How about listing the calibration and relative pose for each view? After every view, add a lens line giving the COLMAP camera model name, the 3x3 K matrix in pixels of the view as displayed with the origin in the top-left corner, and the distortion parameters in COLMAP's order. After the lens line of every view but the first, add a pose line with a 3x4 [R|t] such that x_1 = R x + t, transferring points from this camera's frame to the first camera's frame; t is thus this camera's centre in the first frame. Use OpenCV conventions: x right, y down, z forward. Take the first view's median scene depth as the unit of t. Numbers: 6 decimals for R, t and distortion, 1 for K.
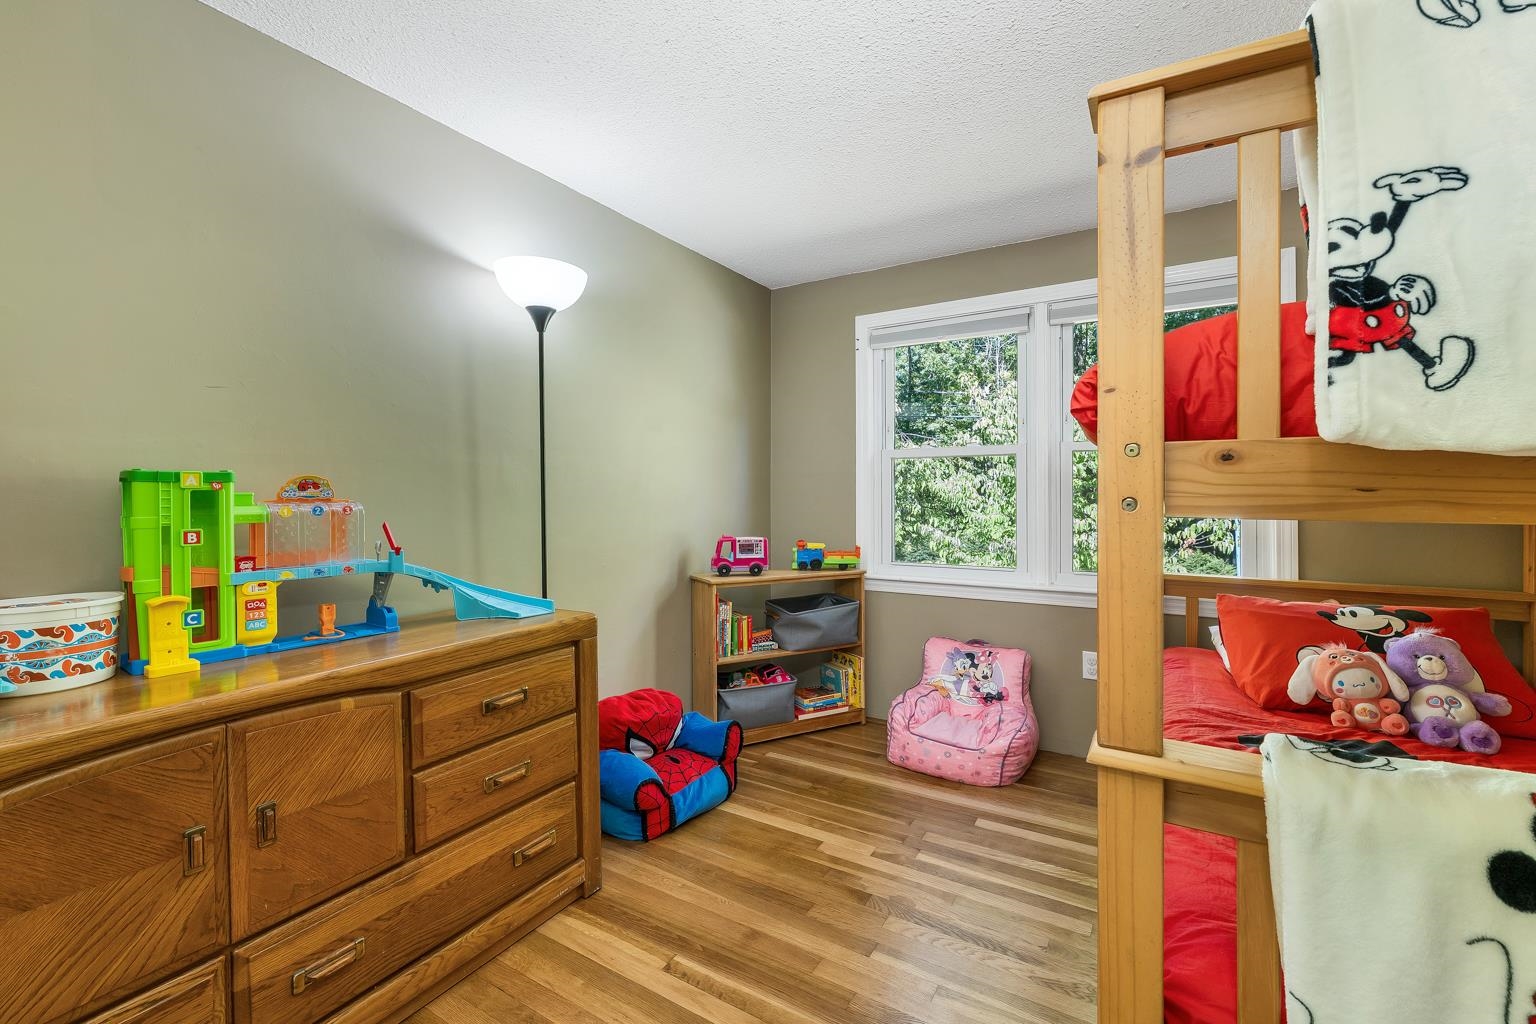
lens RADIAL K [[632.6, 0, 769.6], [0, 632.6, 517.3], [0, 0, 1]] dist [-0.001253, 0.000123]
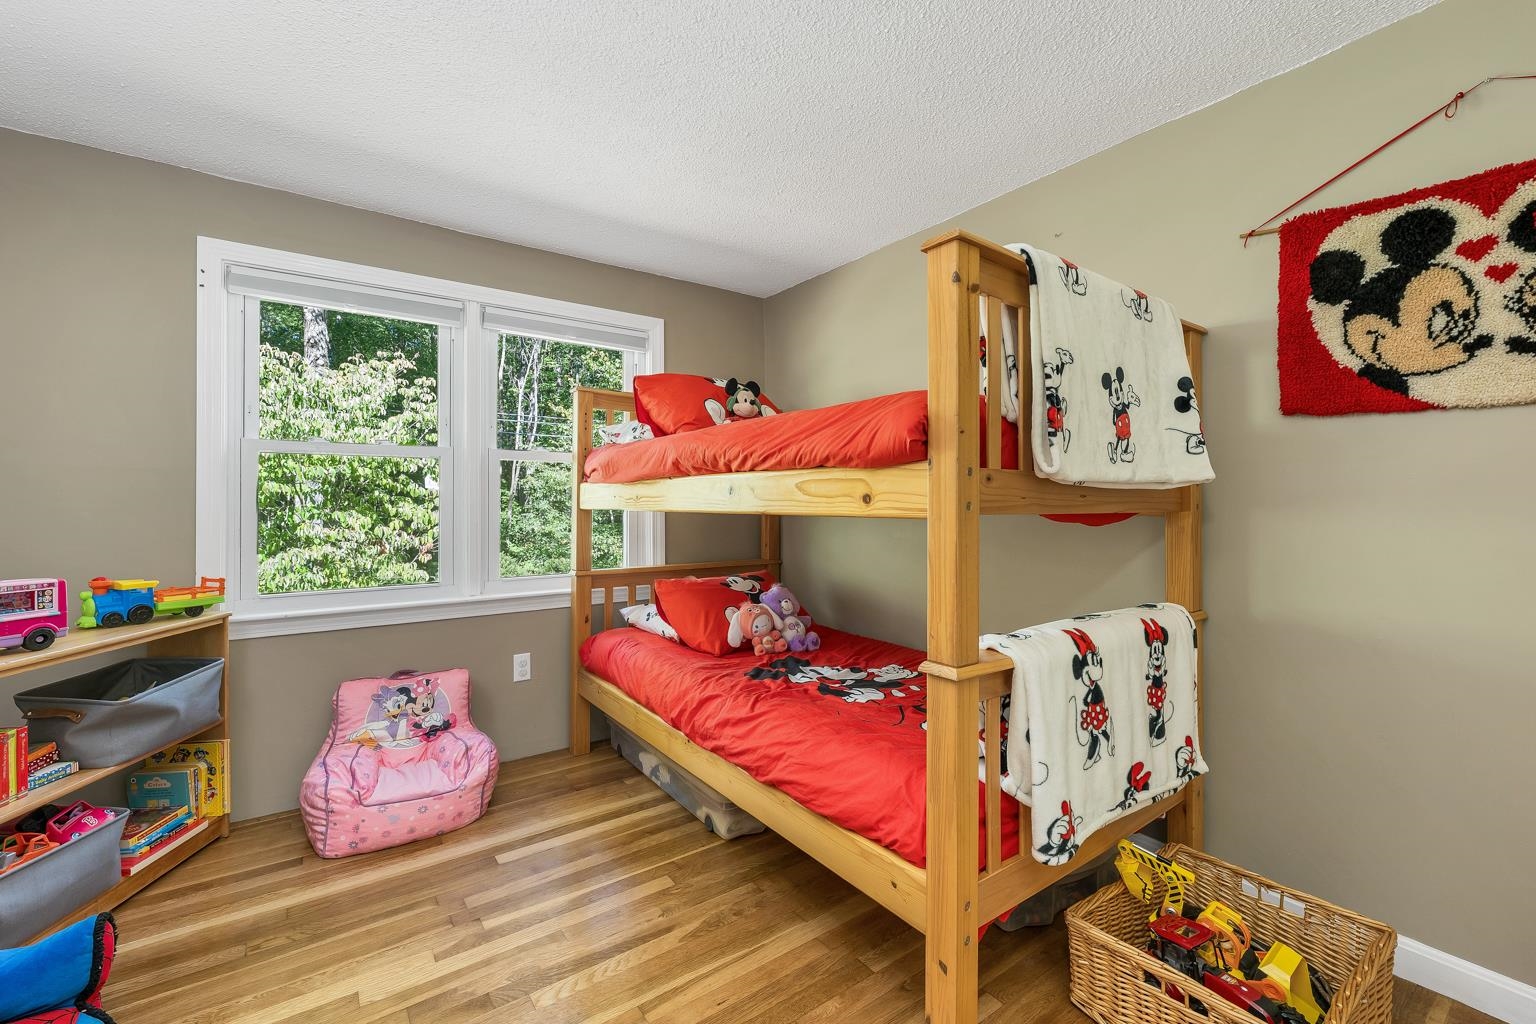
lens RADIAL K [[632.6, 0, 769.6], [0, 632.6, 517.3], [0, 0, 1]] dist [-0.001253, 0.000123]
pose [[0.404770, -0.020573, 0.914187, -0.262855], [0.032611, 0.999436, 0.008052, -0.005164], [-0.913837, 0.026553, 0.405212, 0.202996]]
